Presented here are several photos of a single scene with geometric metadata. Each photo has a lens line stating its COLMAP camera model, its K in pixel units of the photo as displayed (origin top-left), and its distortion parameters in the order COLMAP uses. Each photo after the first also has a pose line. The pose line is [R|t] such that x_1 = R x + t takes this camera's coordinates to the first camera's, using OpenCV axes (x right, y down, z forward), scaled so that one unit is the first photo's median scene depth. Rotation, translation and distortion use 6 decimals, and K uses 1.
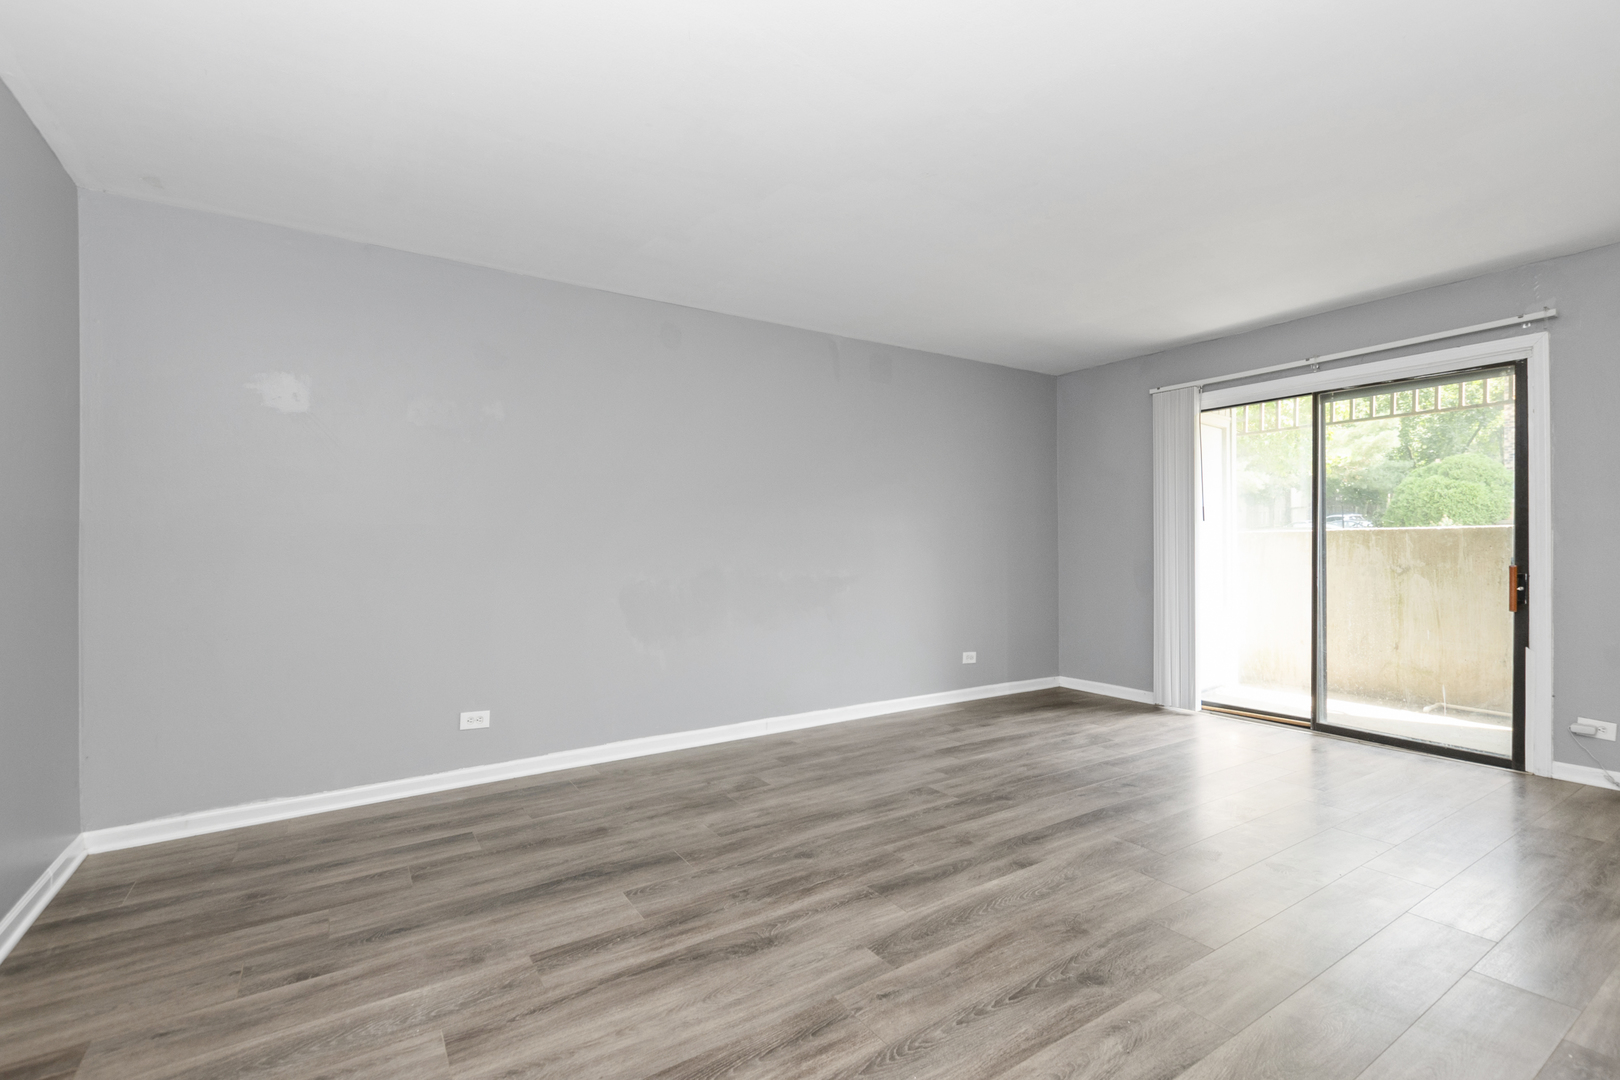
lens RADIAL K [[732.0, 0, 813.2], [0, 732.0, 549.3], [0, 0, 1]] dist [0.004064, -0.000341]
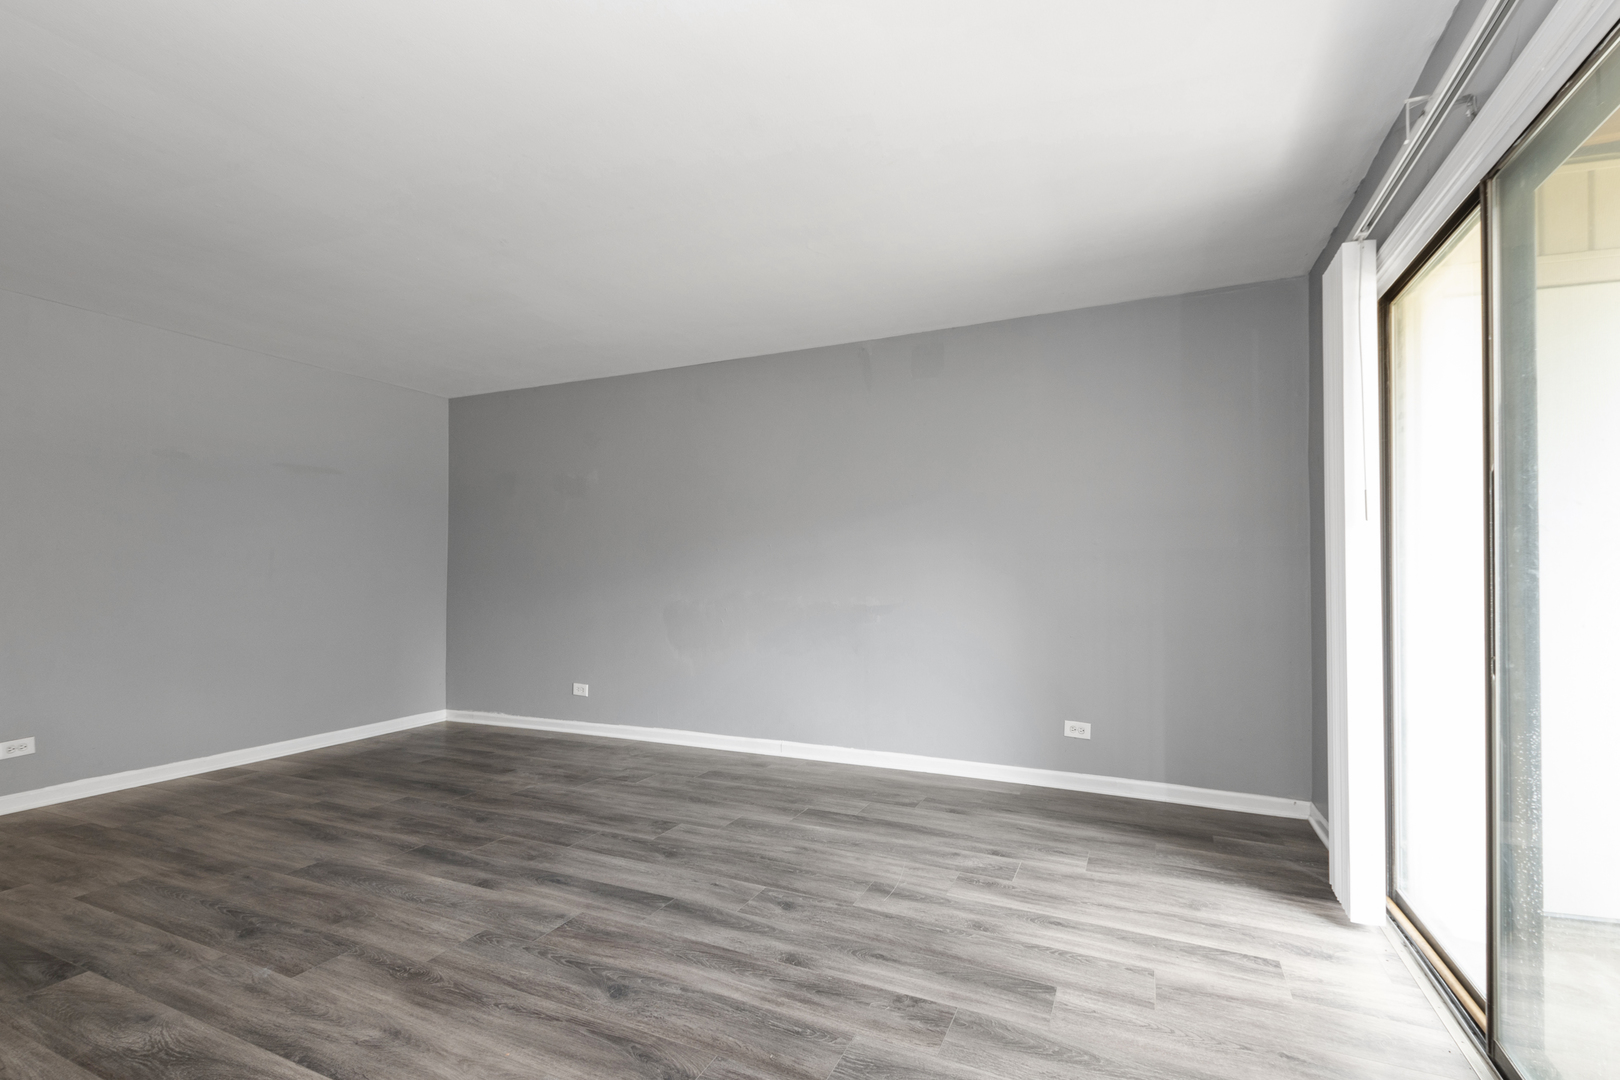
lens RADIAL K [[732.0, 0, 813.2], [0, 732.0, 549.3], [0, 0, 1]] dist [0.004064, -0.000341]
pose [[0.530365, -0.019368, -0.847548, 1.021275], [-0.003446, 0.999681, -0.025001, -0.012541], [0.847762, 0.016180, 0.530130, 0.603475]]
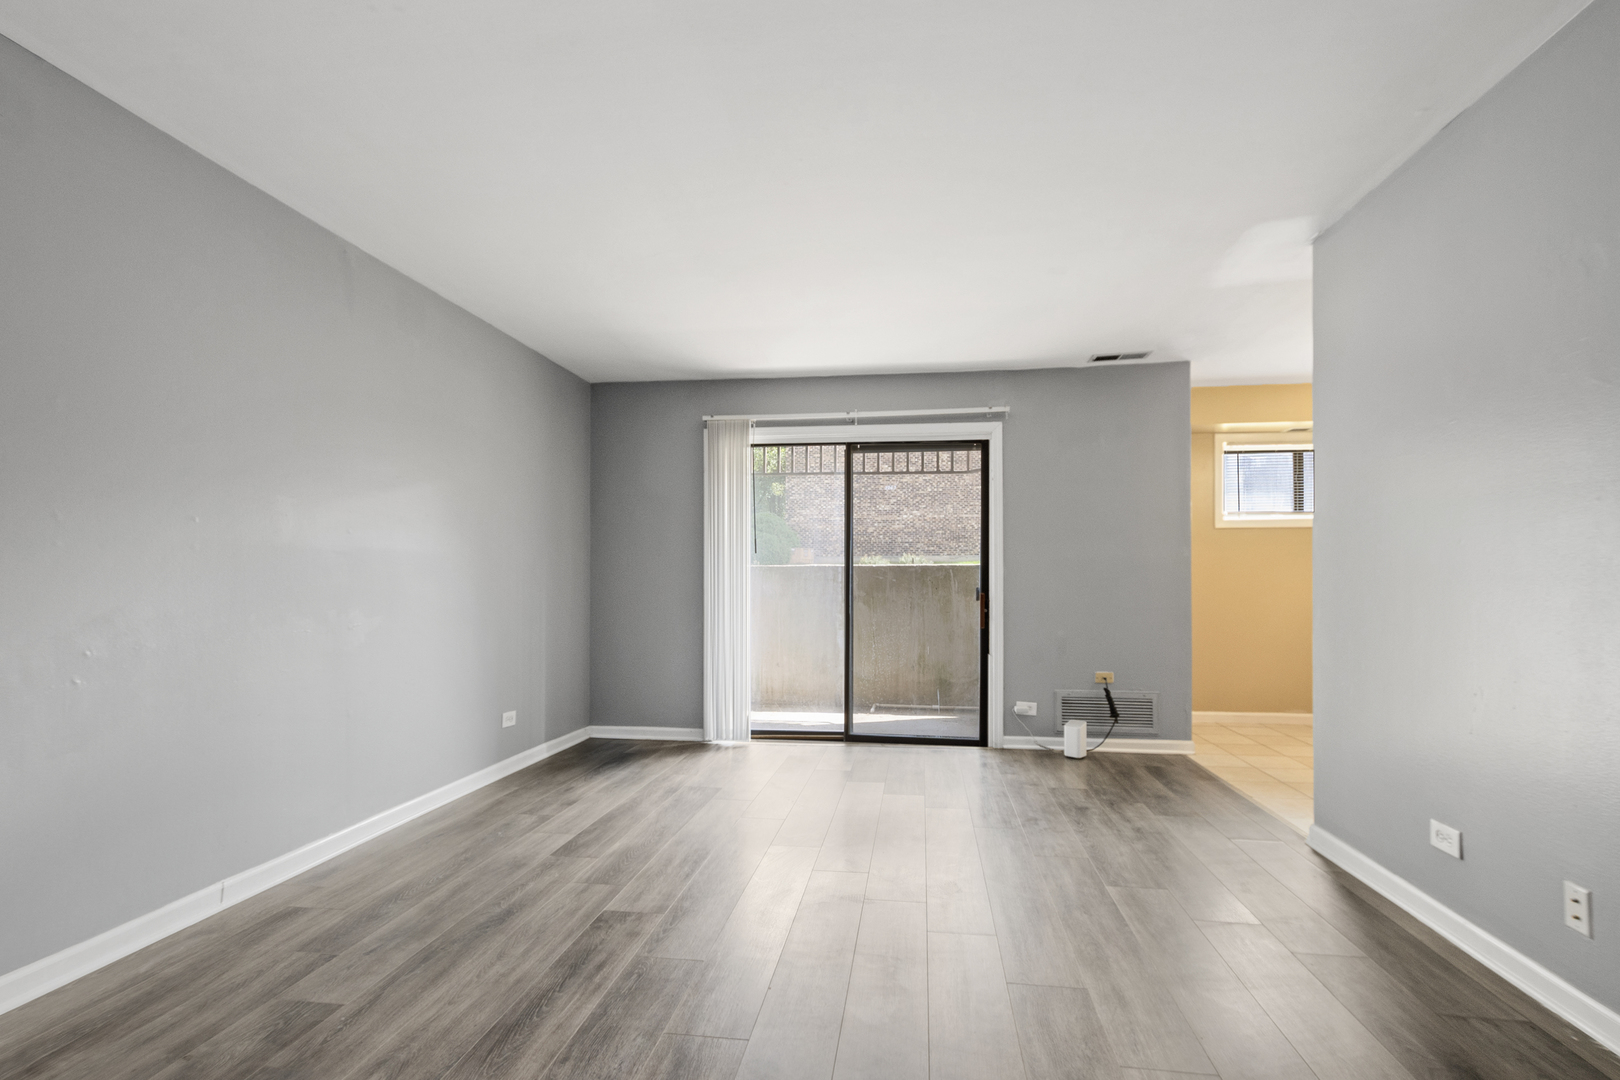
lens RADIAL K [[728.4, 0, 833.9], [0, 728.4, 569.7], [0, 0, 1]] dist [-0.000949, -0.000417]
pose [[0.646330, 0.018093, 0.762843, -0.232048], [-0.002286, 0.999760, -0.021775, 0.009008], [-0.763054, 0.012330, 0.646217, 0.356401]]
